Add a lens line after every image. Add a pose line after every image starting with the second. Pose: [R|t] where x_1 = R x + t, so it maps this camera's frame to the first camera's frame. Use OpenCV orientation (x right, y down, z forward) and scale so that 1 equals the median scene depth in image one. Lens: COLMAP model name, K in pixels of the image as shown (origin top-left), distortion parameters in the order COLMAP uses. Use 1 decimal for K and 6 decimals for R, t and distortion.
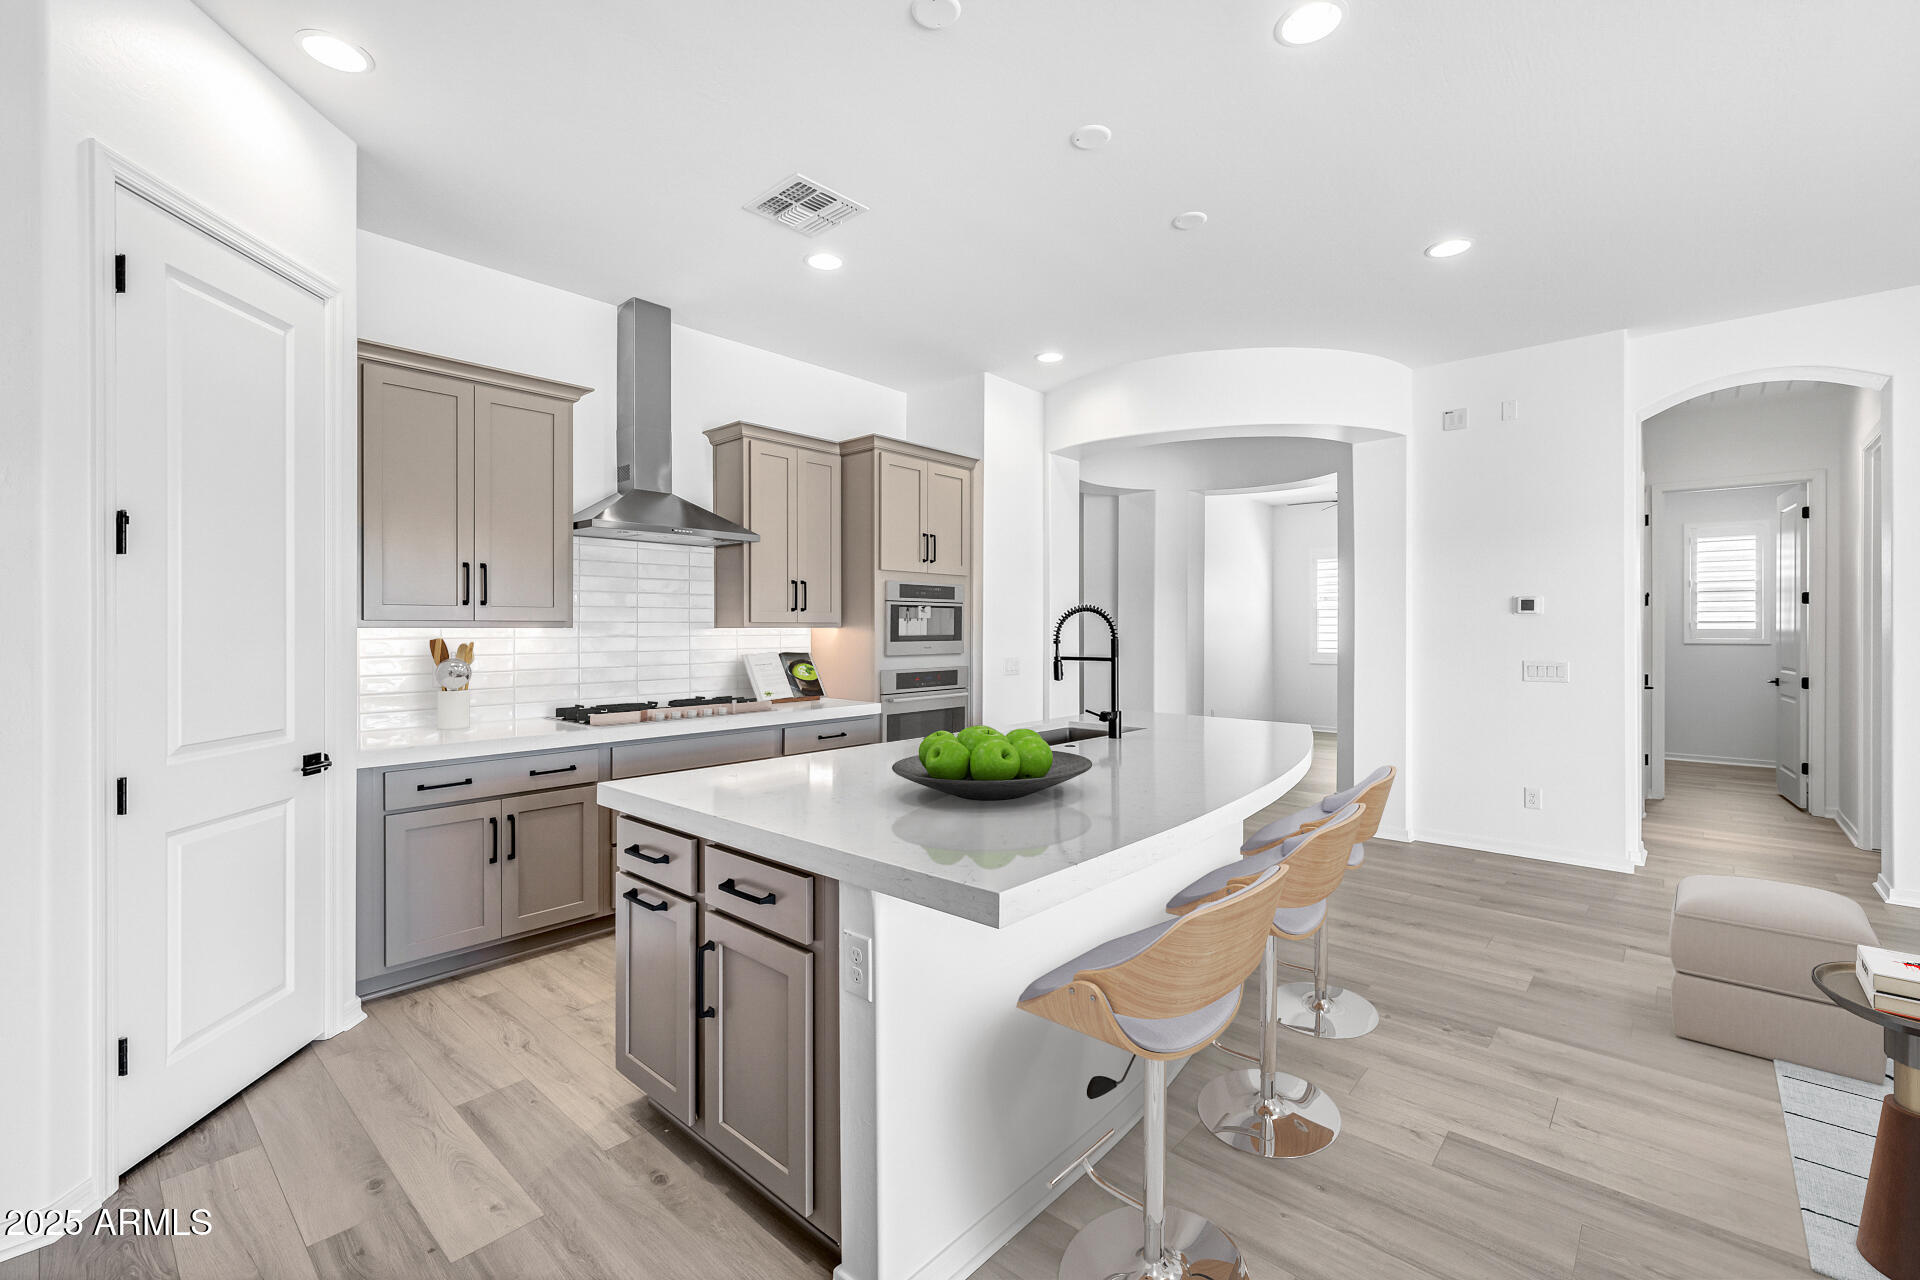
lens RADIAL K [[814.0, 0, 950.1], [0, 814.0, 633.7], [0, 0, 1]] dist [-0.000612, 0.000176]
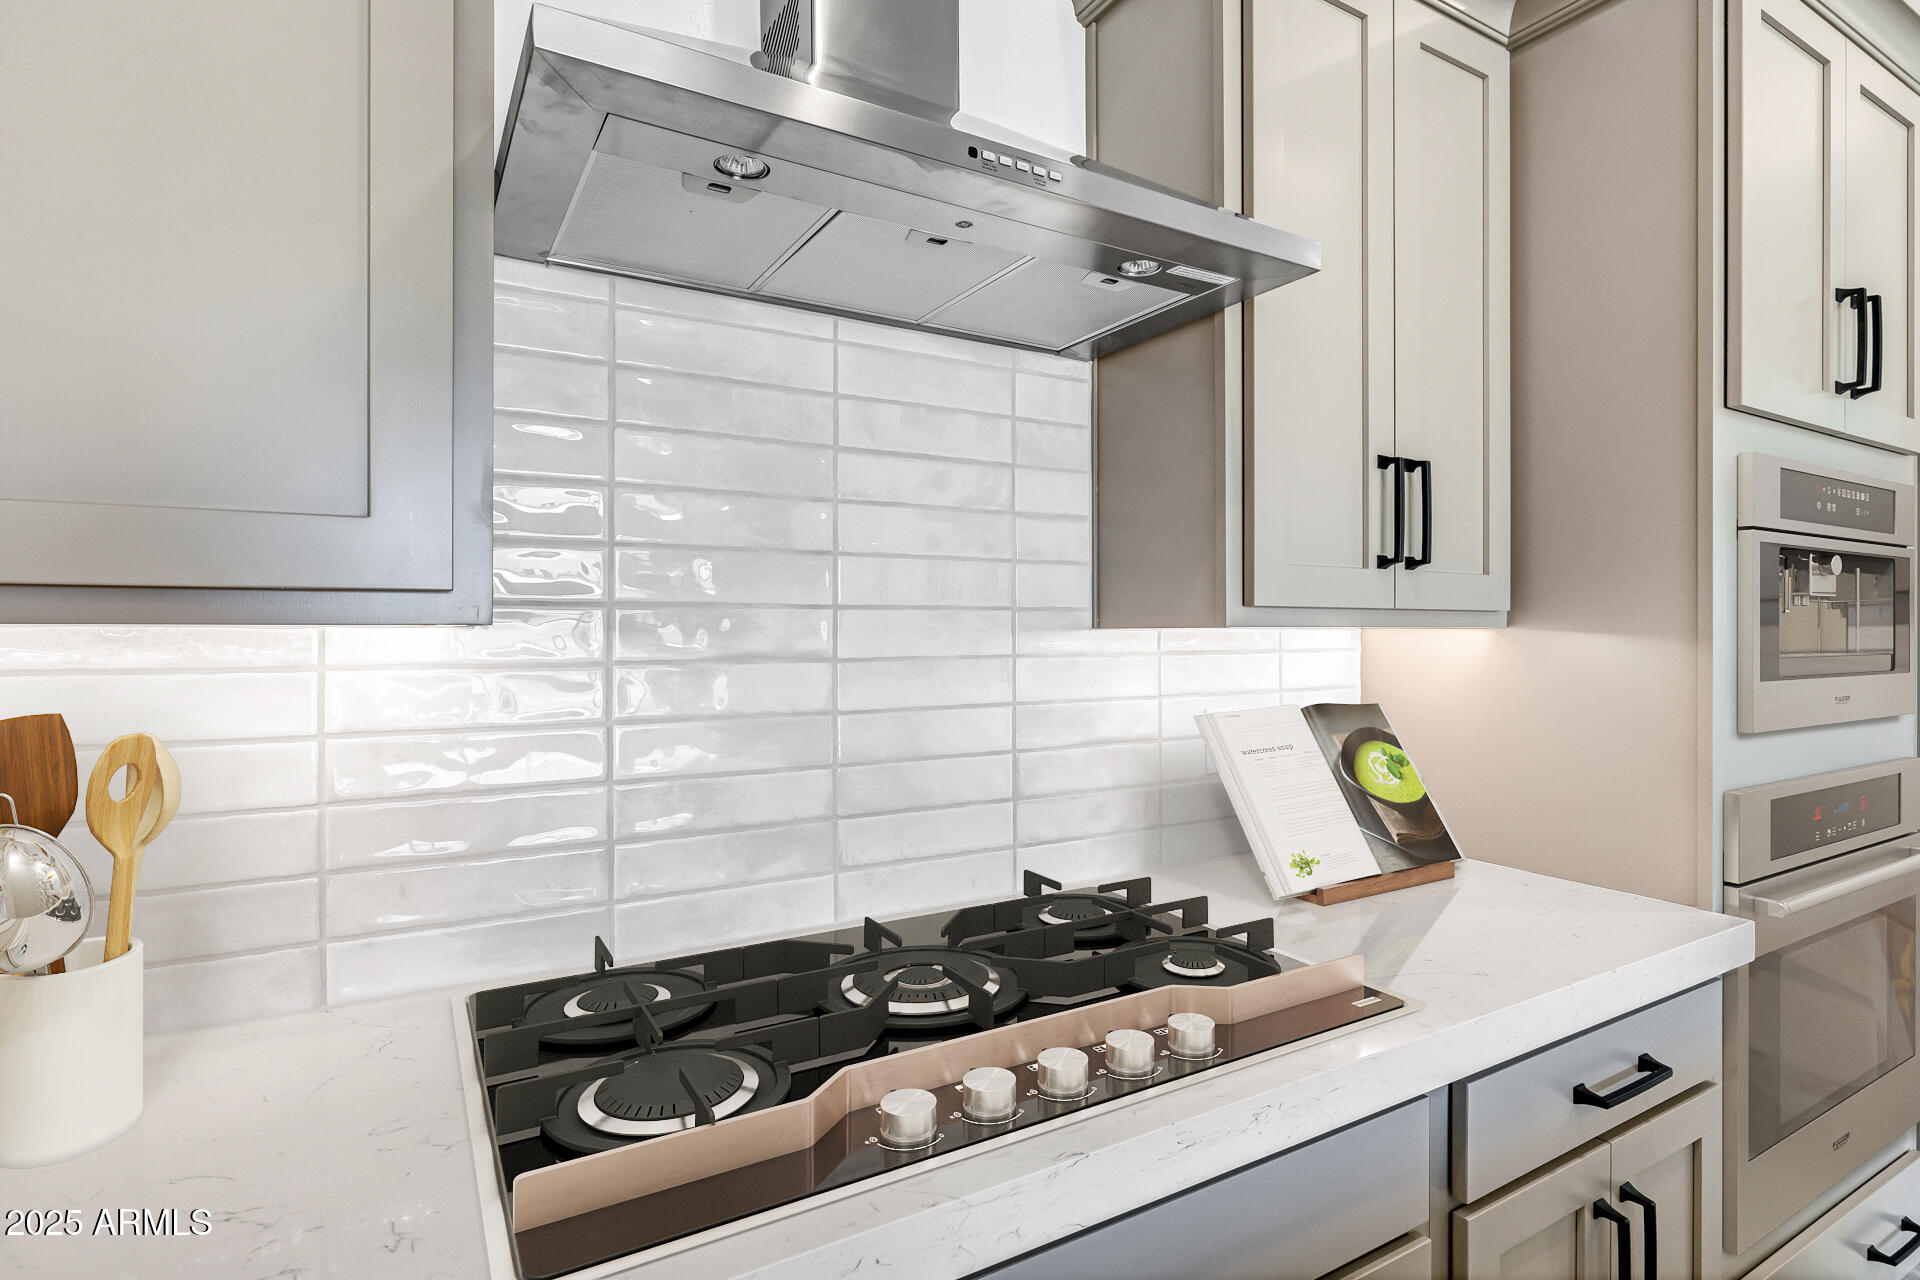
lens RADIAL K [[924.5, 0, 975.3], [0, 924.5, 634.9], [0, 0, 1]] dist [-0.000825, -0.000061]
pose [[0.949178, -0.000150, -0.314739, -0.222989], [-0.001225, 0.999991, -0.004169, -0.002922], [0.314736, 0.004342, 0.949169, 0.663868]]
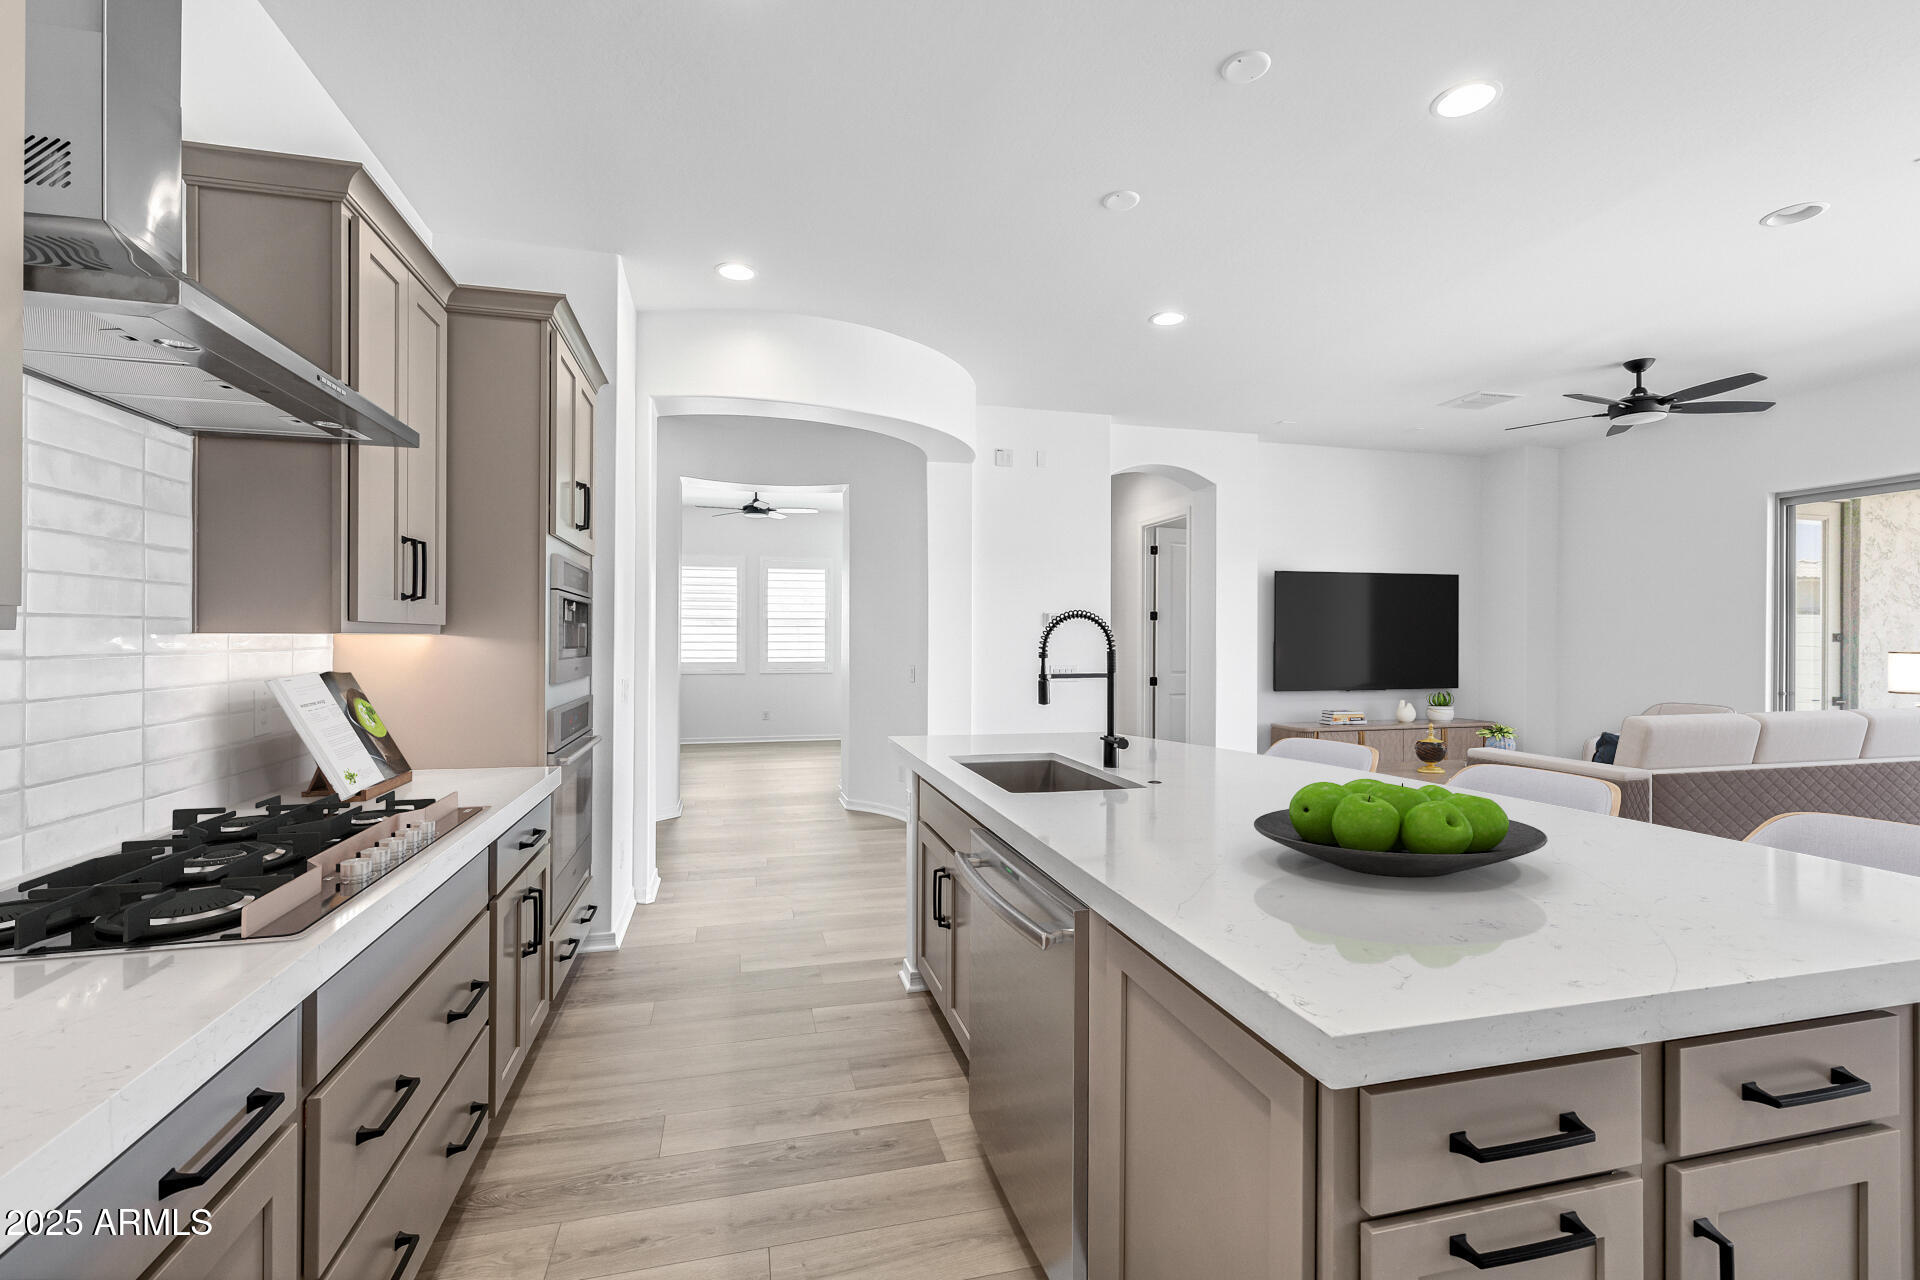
lens RADIAL K [[814.0, 0, 950.8], [0, 814.0, 635.2], [0, 0, 1]] dist [-0.000612, 0.000176]
pose [[0.553236, 0.006284, 0.833001, -0.419356], [-0.001106, 0.999976, -0.006810, -0.003278], [-0.833024, 0.002846, 0.553230, 0.459200]]
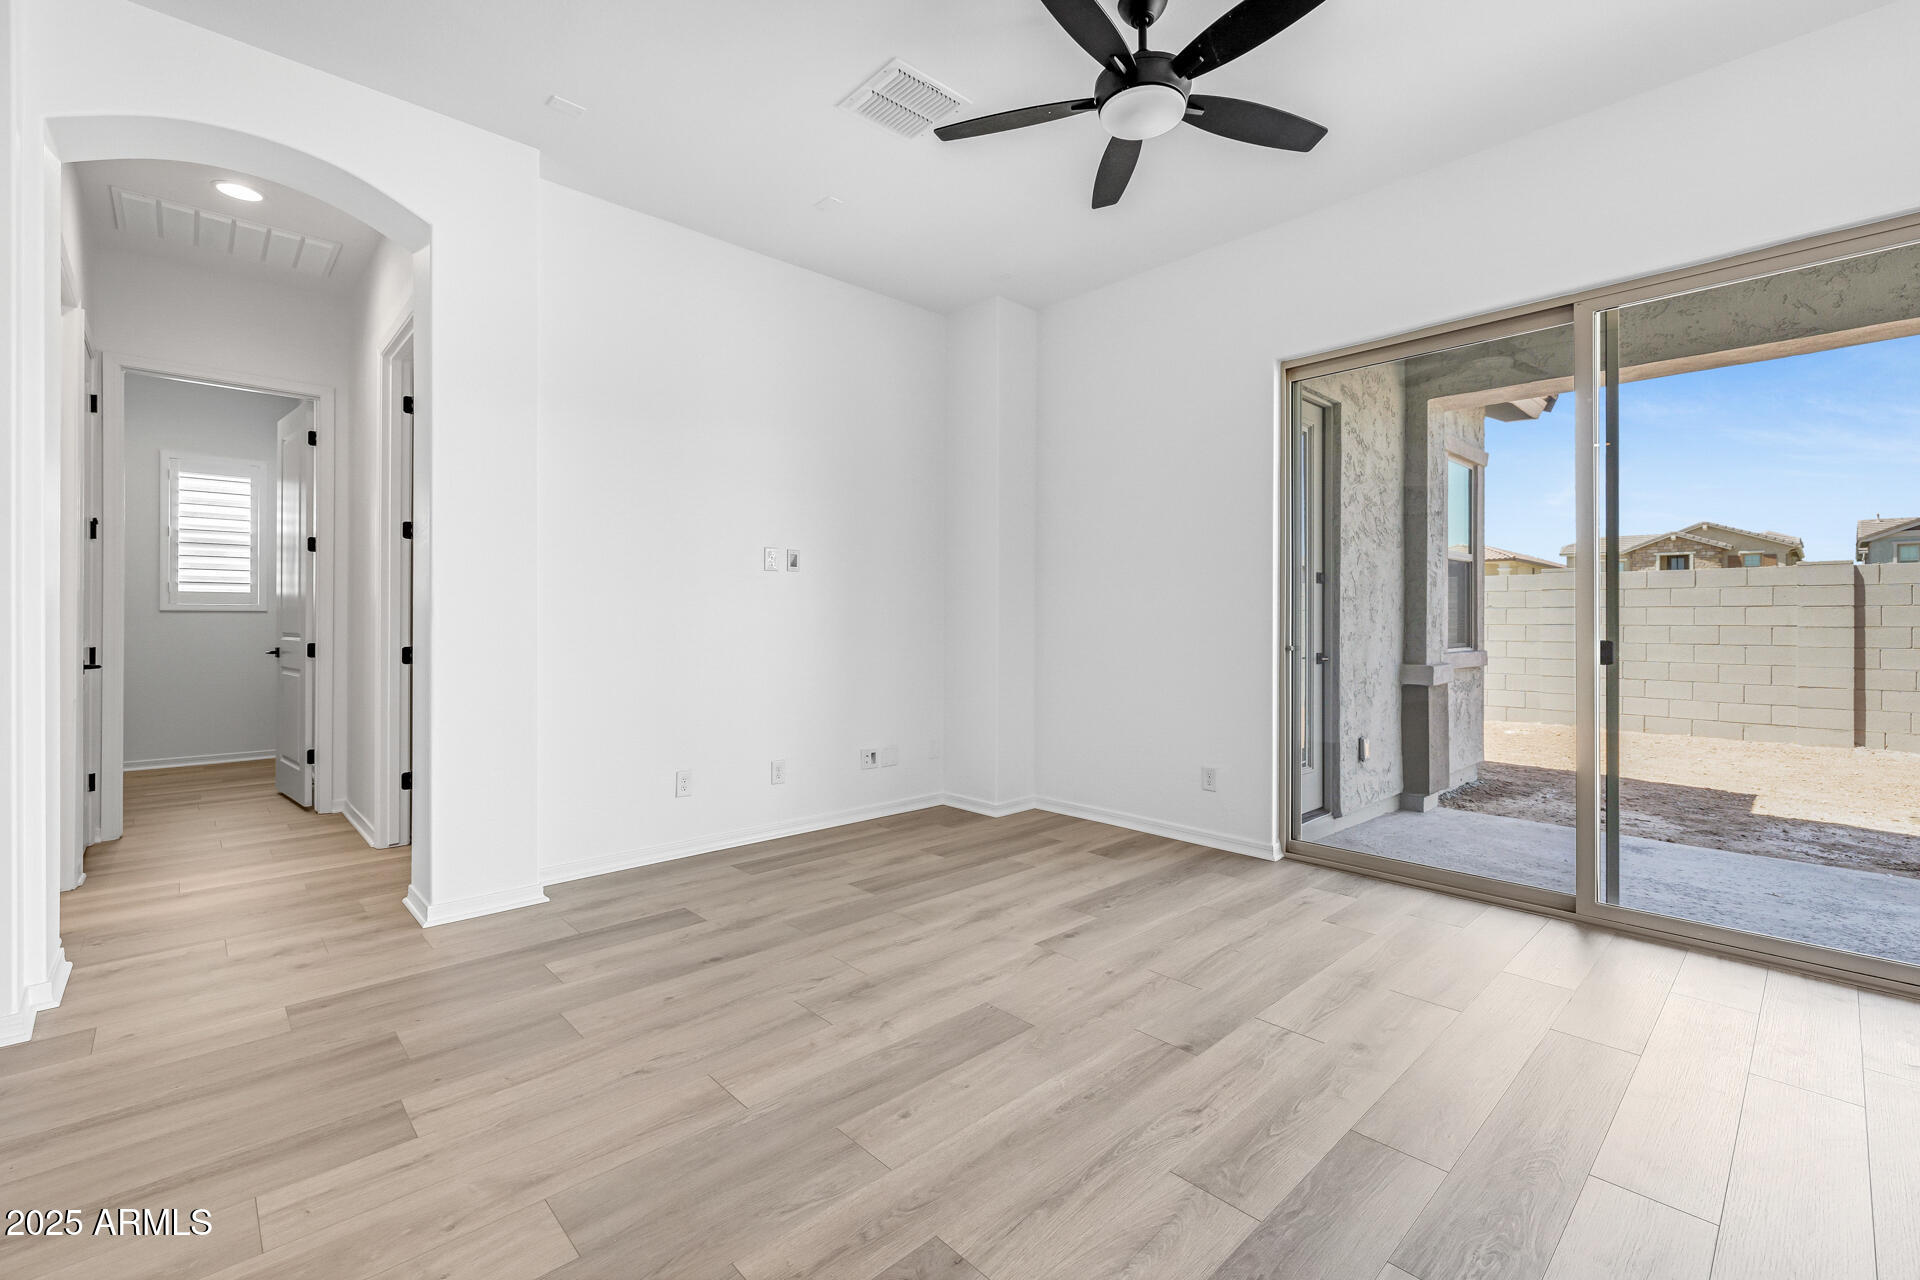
lens RADIAL K [[814.0, 0, 949.9], [0, 814.0, 619.3], [0, 0, 1]] dist [-0.000612, 0.000176]
pose [[0.074633, 0.006034, 0.997193, 0.371698], [0.002738, 0.999977, -0.006256, 0.046149], [-0.997207, 0.003198, 0.074614, 0.389859]]
